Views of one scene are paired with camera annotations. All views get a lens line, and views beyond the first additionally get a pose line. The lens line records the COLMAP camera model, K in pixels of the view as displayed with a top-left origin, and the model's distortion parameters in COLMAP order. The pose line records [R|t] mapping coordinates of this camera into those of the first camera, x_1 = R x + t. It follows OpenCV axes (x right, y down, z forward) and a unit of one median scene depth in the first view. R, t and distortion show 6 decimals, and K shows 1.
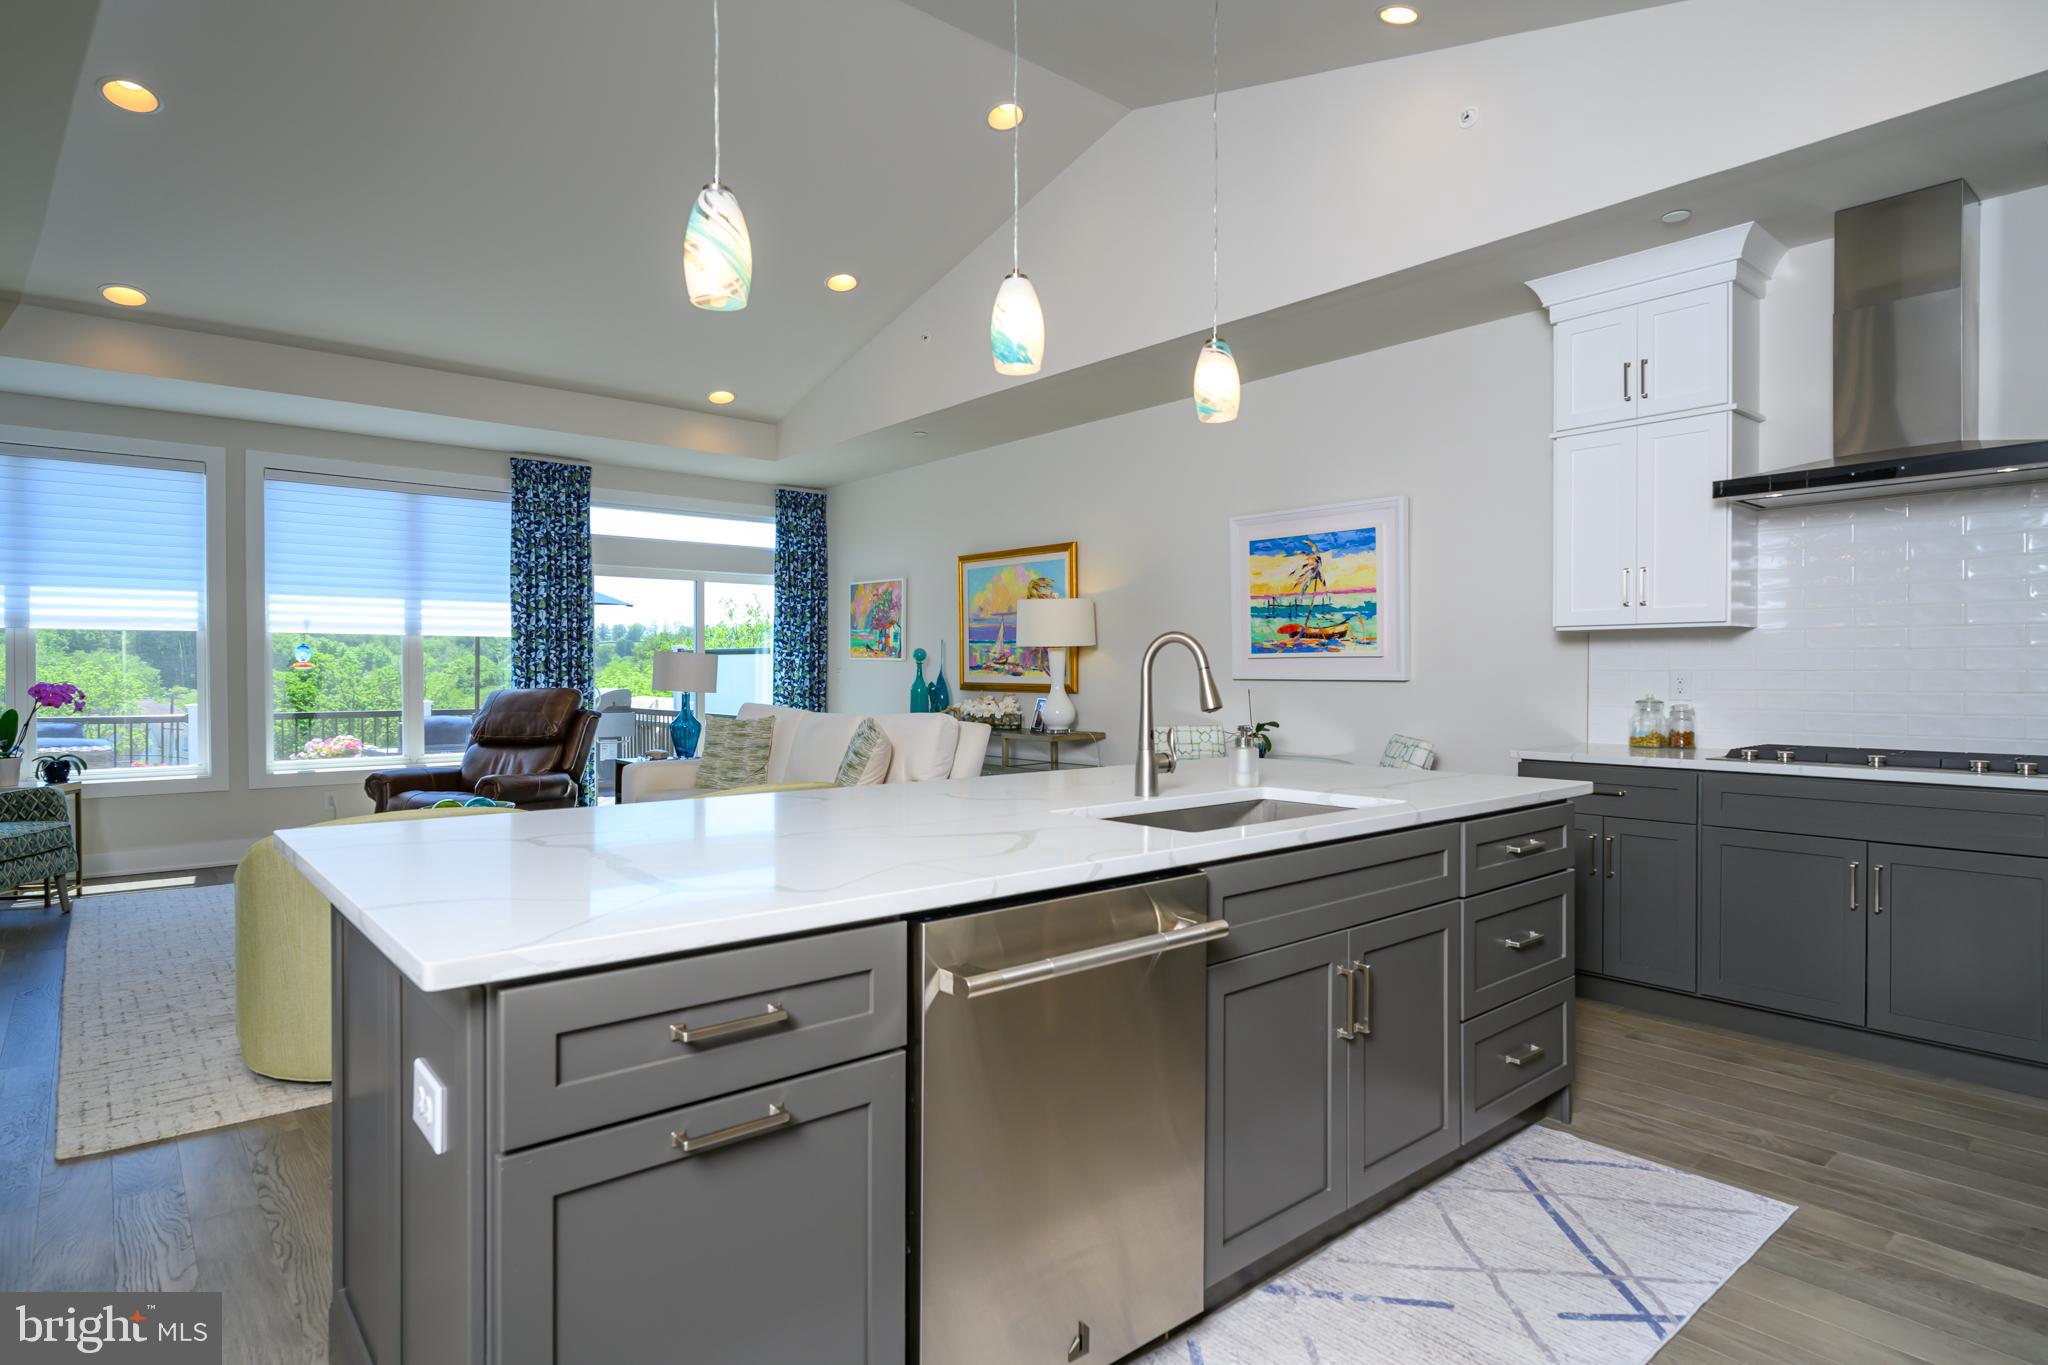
lens RADIAL K [[1081.4, 0, 1035.0], [0, 1081.4, 689.4], [0, 0, 1]] dist [-0.004286, 0.000351]
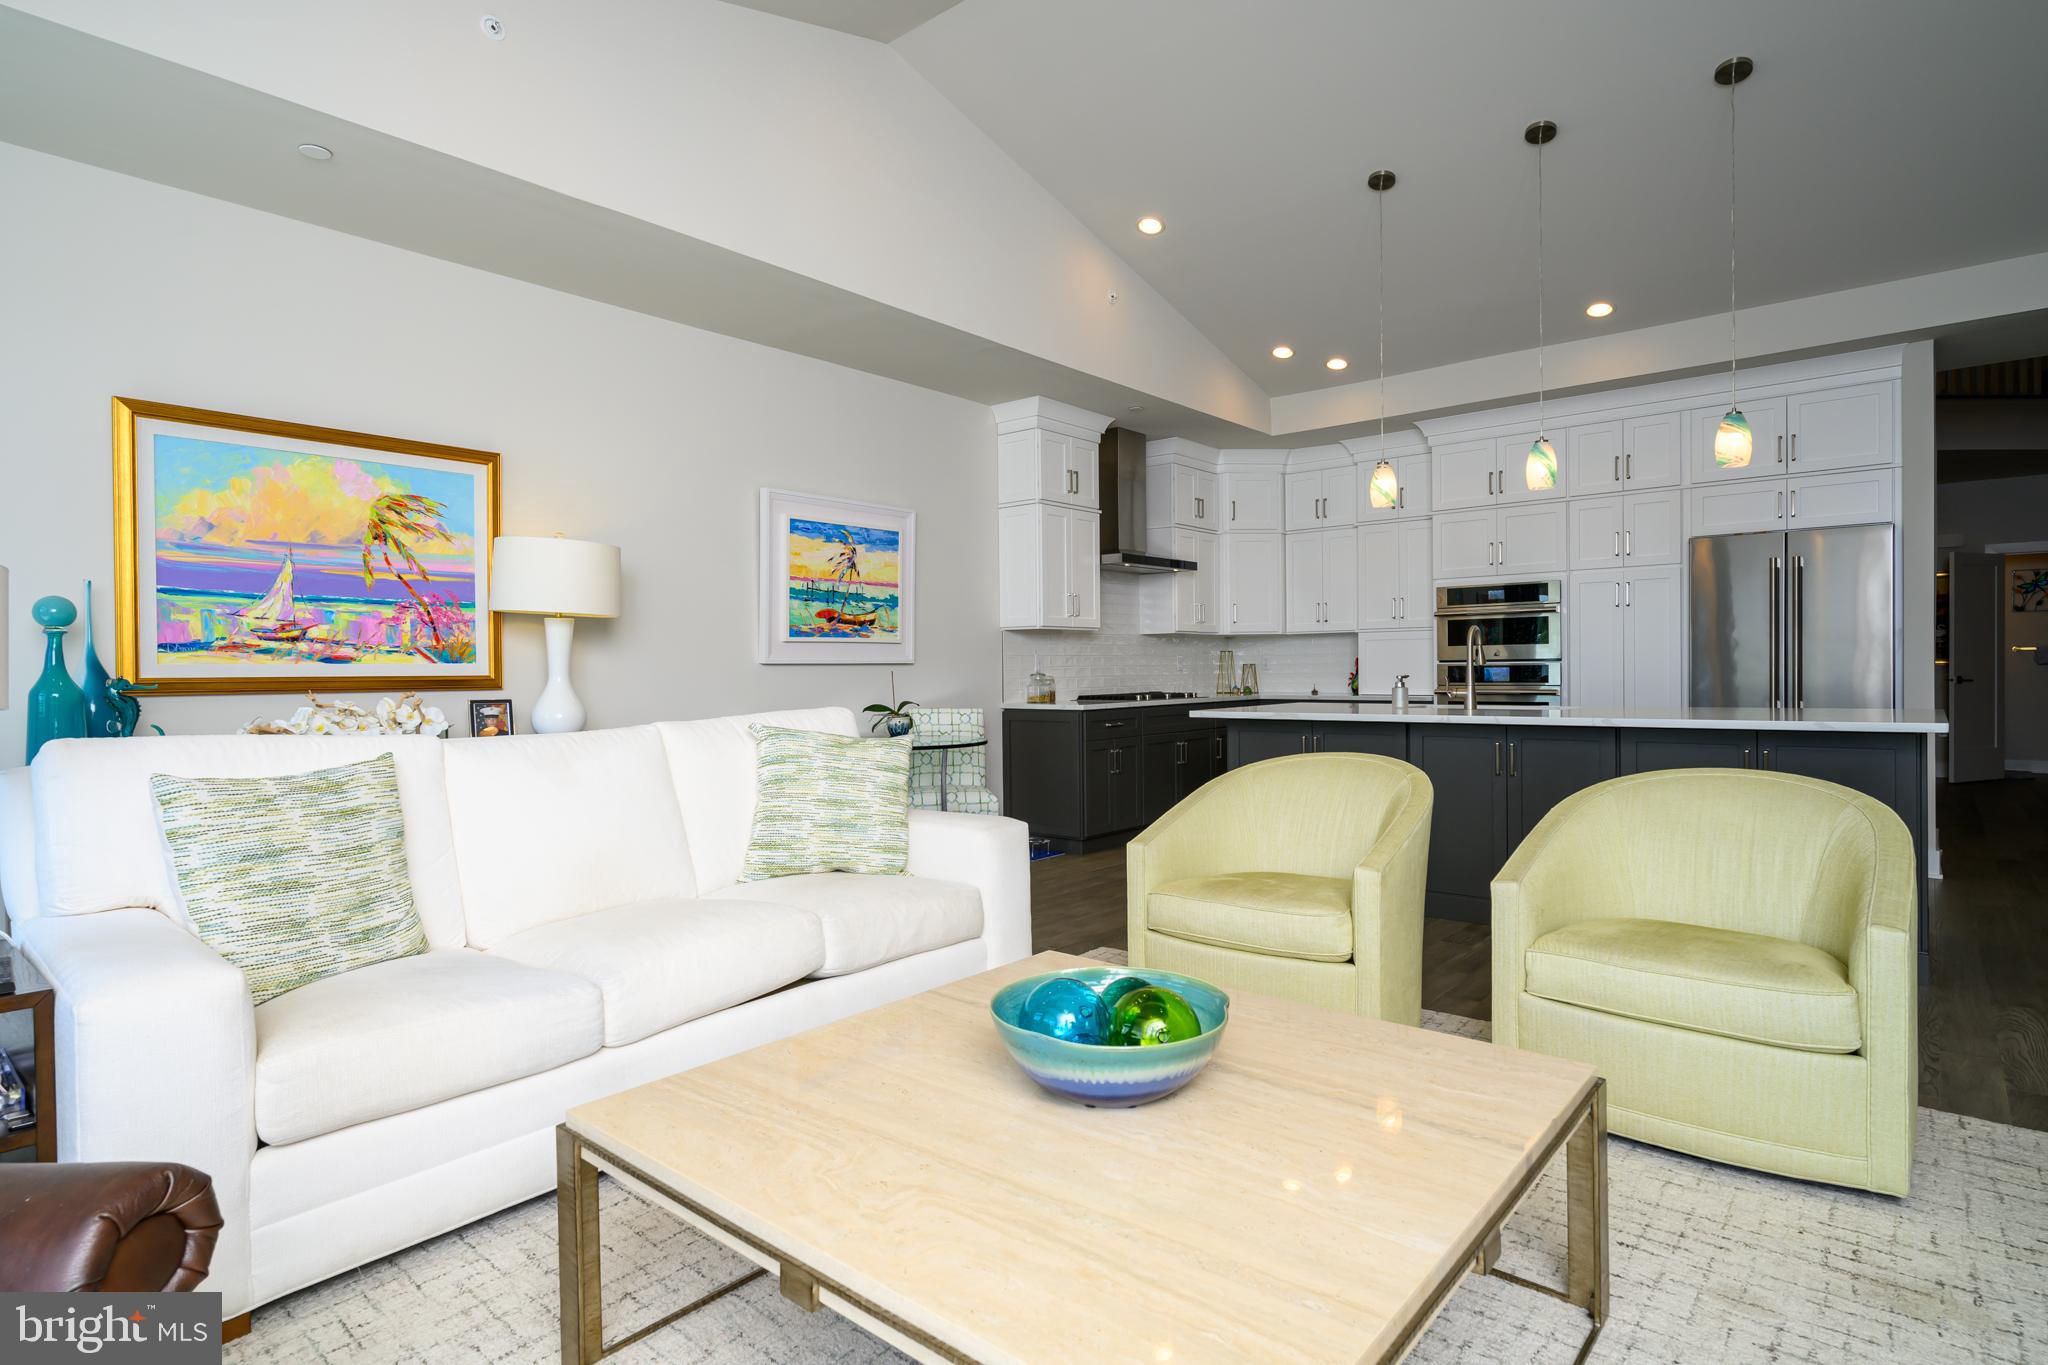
lens RADIAL K [[1081.4, 0, 995.9], [0, 1081.4, 671.4], [0, 0, 1]] dist [-0.004286, 0.000351]
pose [[-0.144325, 0.000791, 0.989530, -0.808489], [0.029771, 0.999550, 0.003543, -0.000686], [-0.989082, 0.029970, -0.144283, 1.011765]]
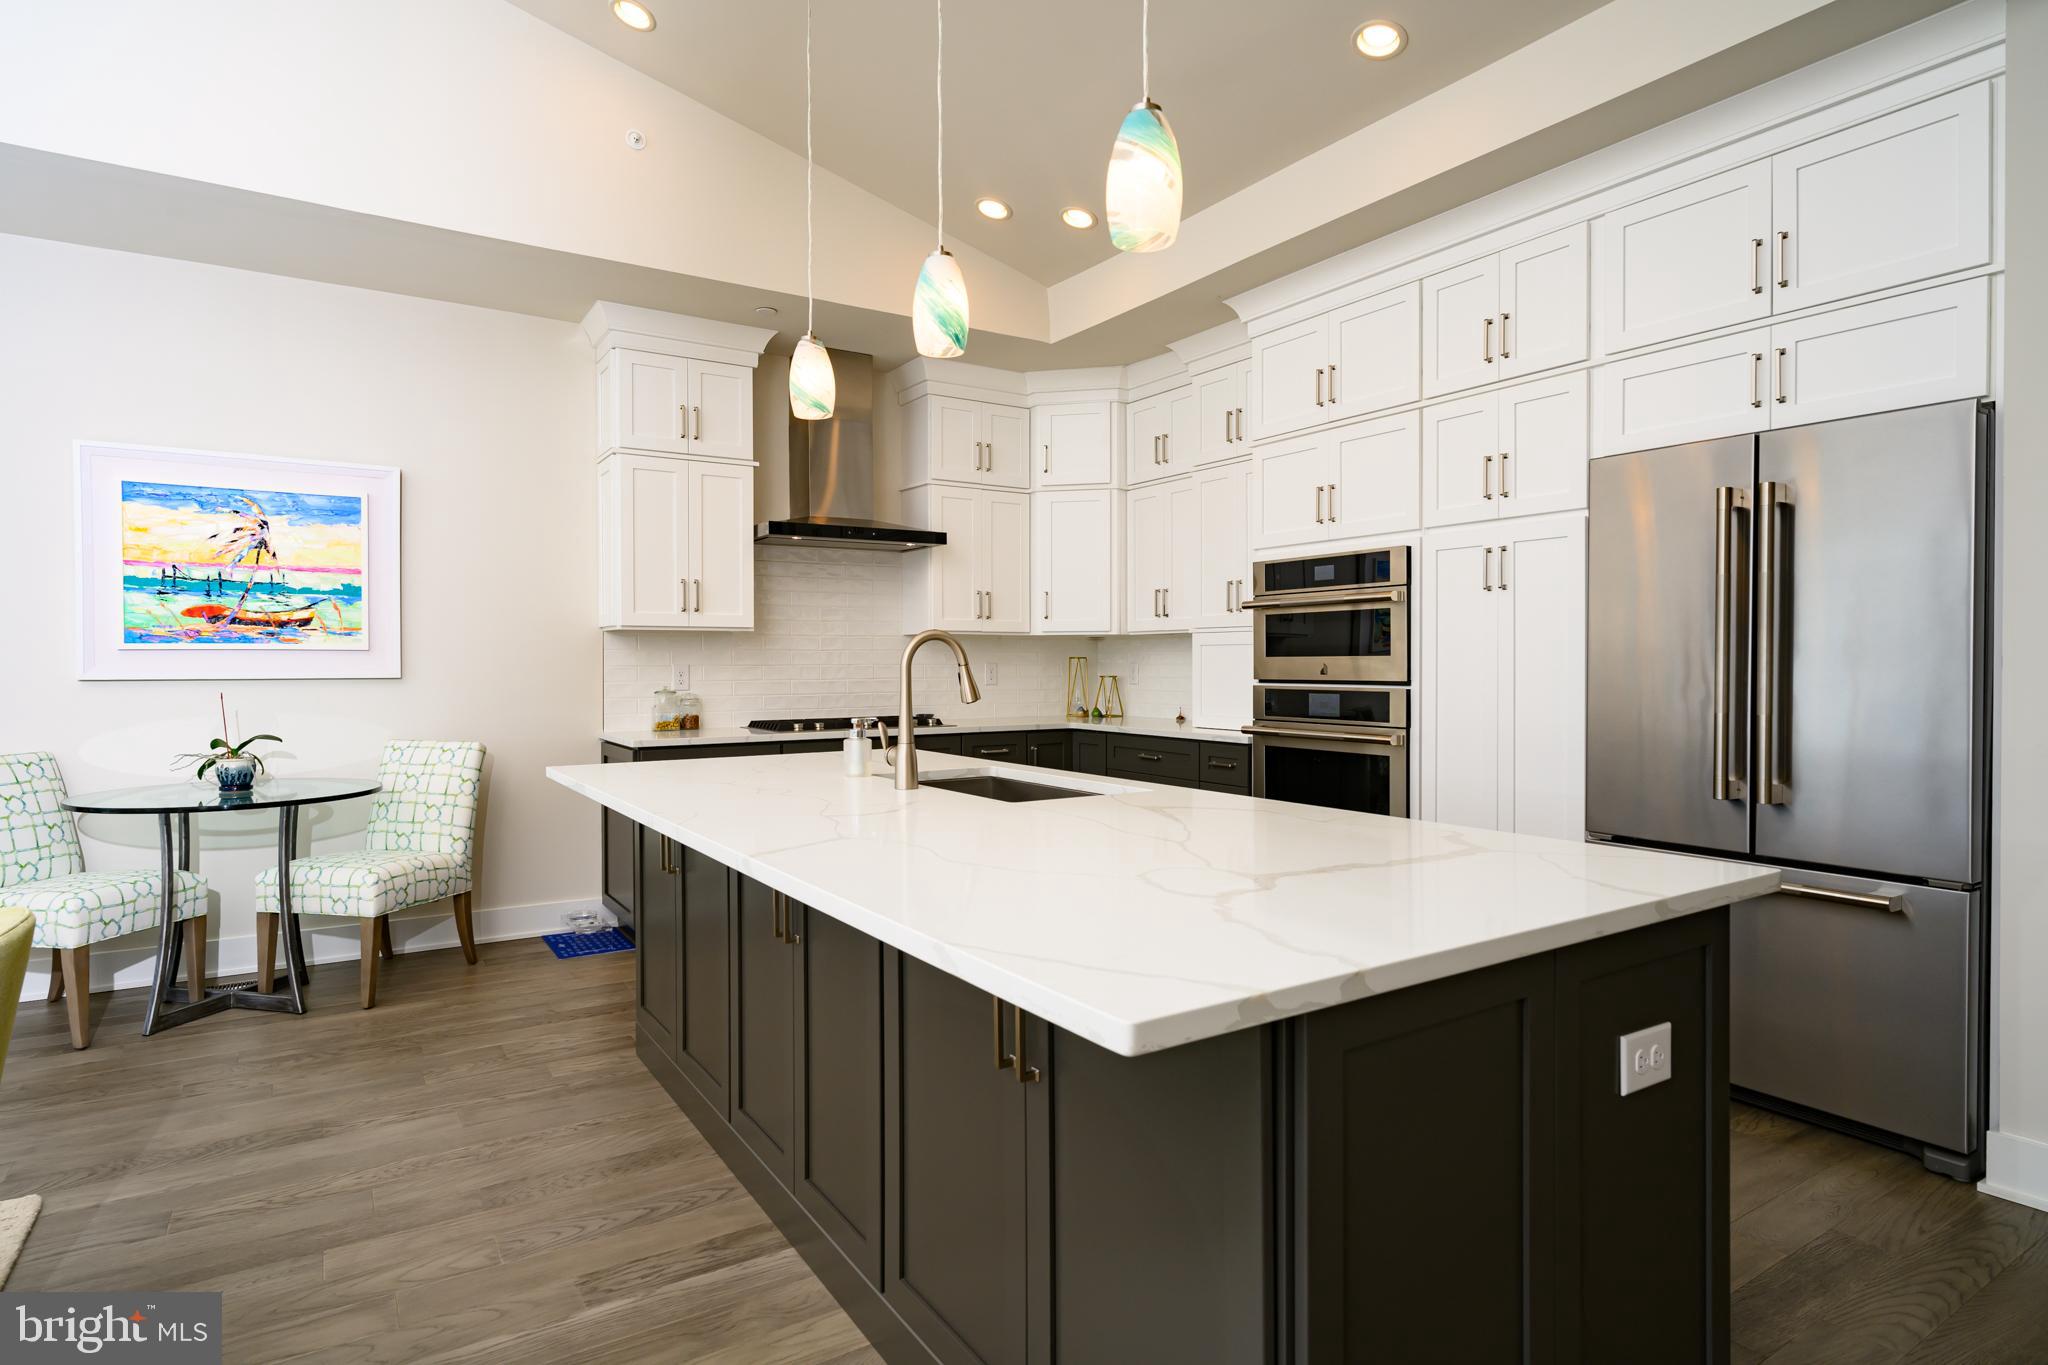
lens RADIAL K [[1081.4, 0, 1001.5], [0, 1081.4, 669.5], [0, 0, 1]] dist [-0.004286, 0.000351]
pose [[0.141621, -0.007469, 0.989893, -0.427179], [0.020273, 0.999784, 0.004644, -0.008526], [-0.989713, 0.019410, 0.141741, 0.365543]]
